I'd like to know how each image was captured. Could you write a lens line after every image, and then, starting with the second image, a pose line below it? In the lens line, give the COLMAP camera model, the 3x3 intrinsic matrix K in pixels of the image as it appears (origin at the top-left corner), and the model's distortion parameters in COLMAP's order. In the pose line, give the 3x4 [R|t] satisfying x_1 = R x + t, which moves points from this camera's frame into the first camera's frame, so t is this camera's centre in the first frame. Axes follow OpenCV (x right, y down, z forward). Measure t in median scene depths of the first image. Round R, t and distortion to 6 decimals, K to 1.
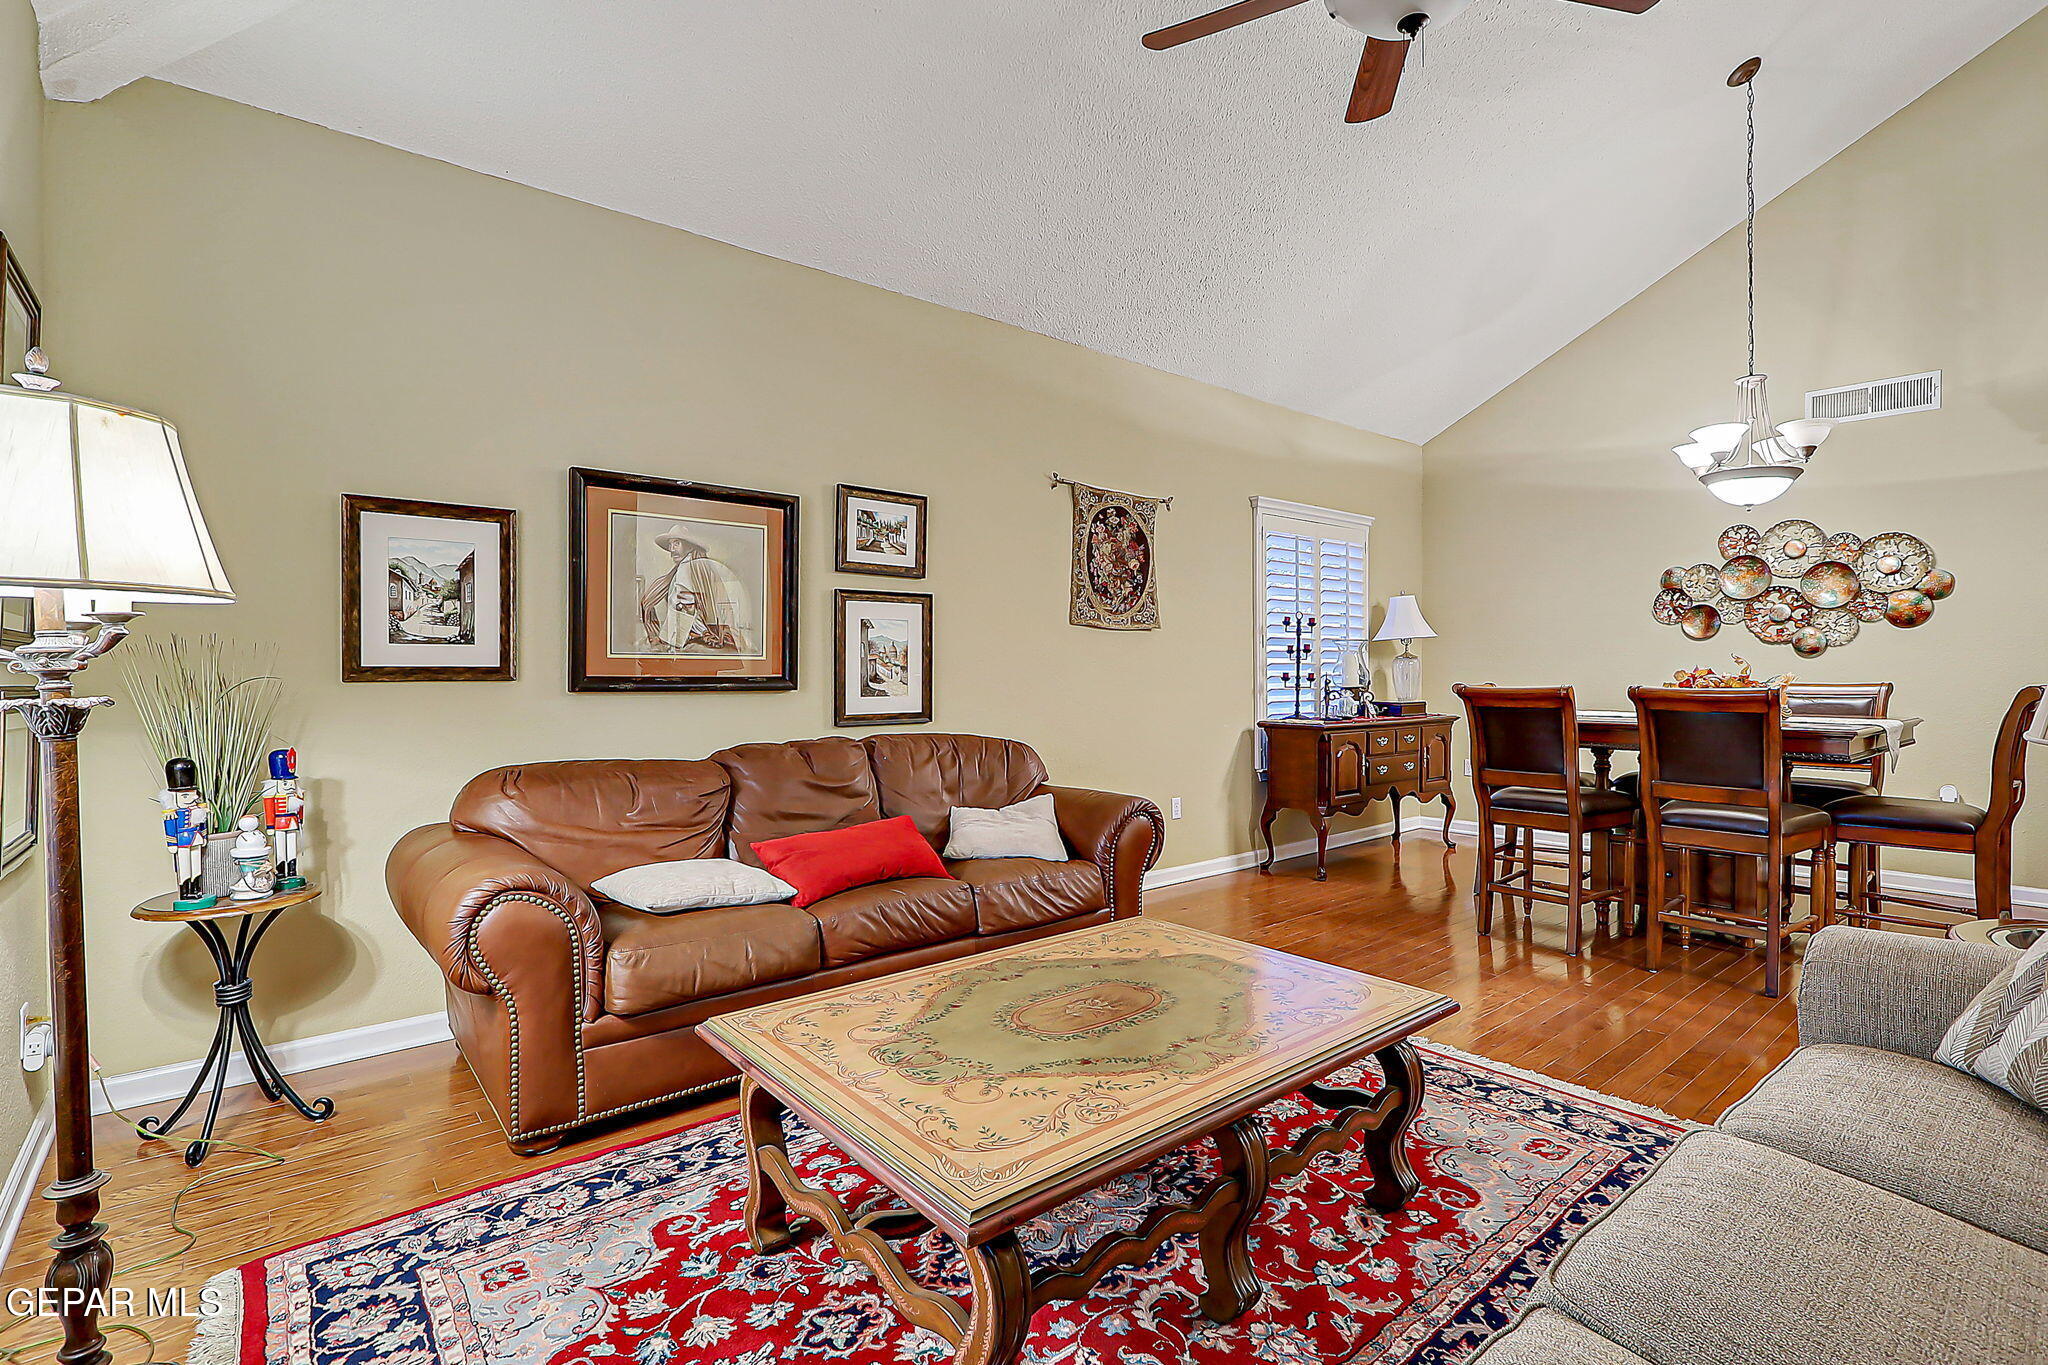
lens RADIAL K [[943.4, 0, 1033.8], [0, 943.4, 676.4], [0, 0, 1]] dist [-0.019573, 0.000835]
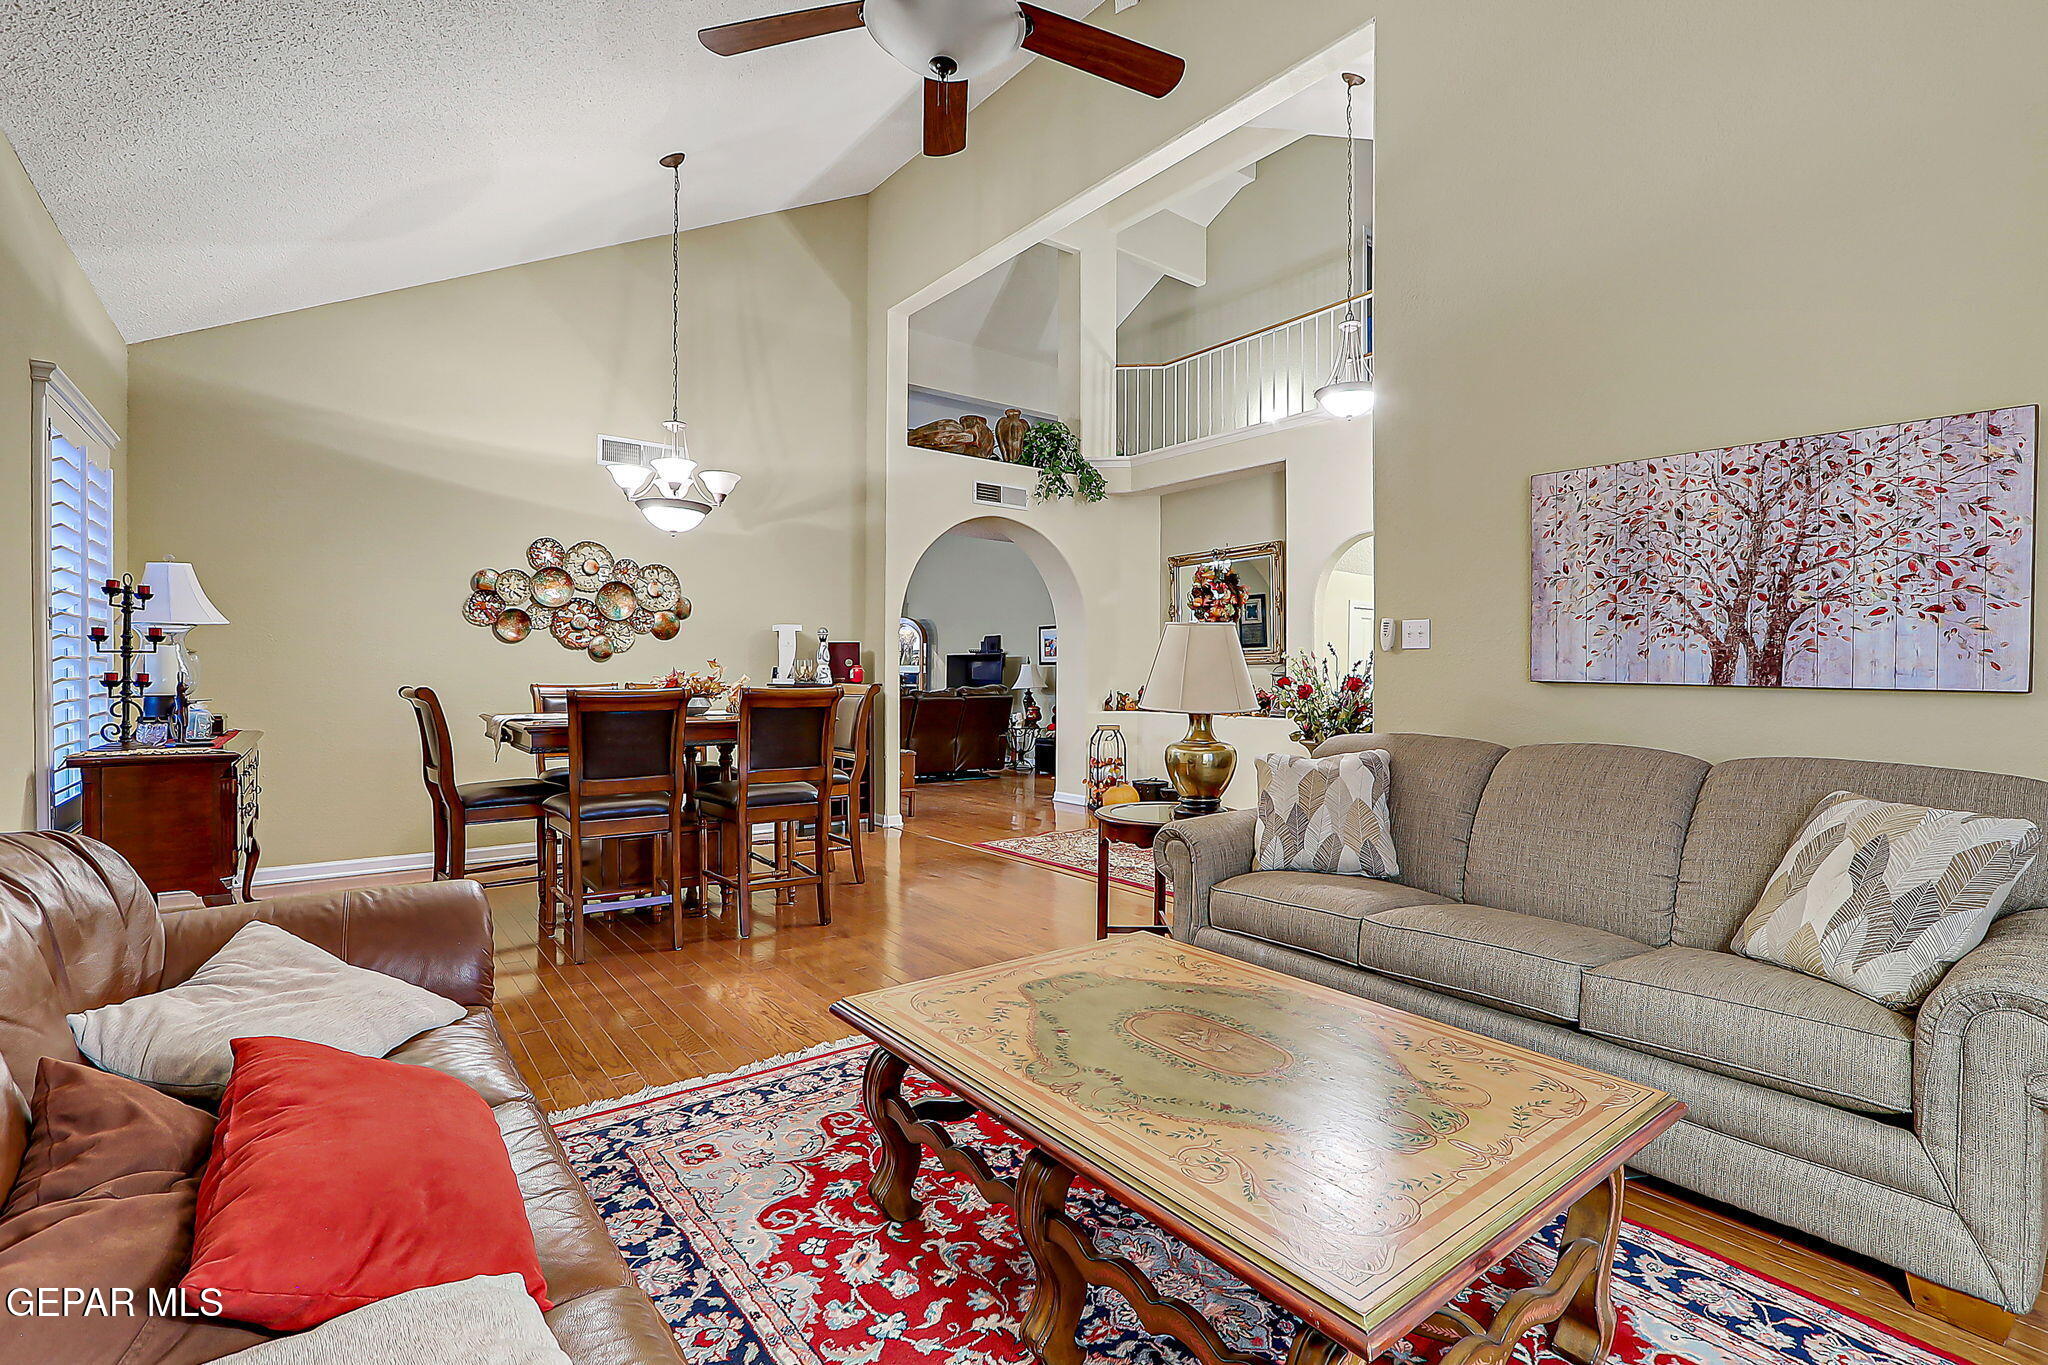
lens RADIAL K [[943.4, 0, 1026.2], [0, 943.4, 671.3], [0, 0, 1]] dist [-0.019573, 0.000835]
pose [[0.050073, 0.004696, 0.998735, -0.330279], [0.003205, 0.999983, -0.004863, -0.000910], [-0.998740, 0.003444, 0.050057, 0.432104]]
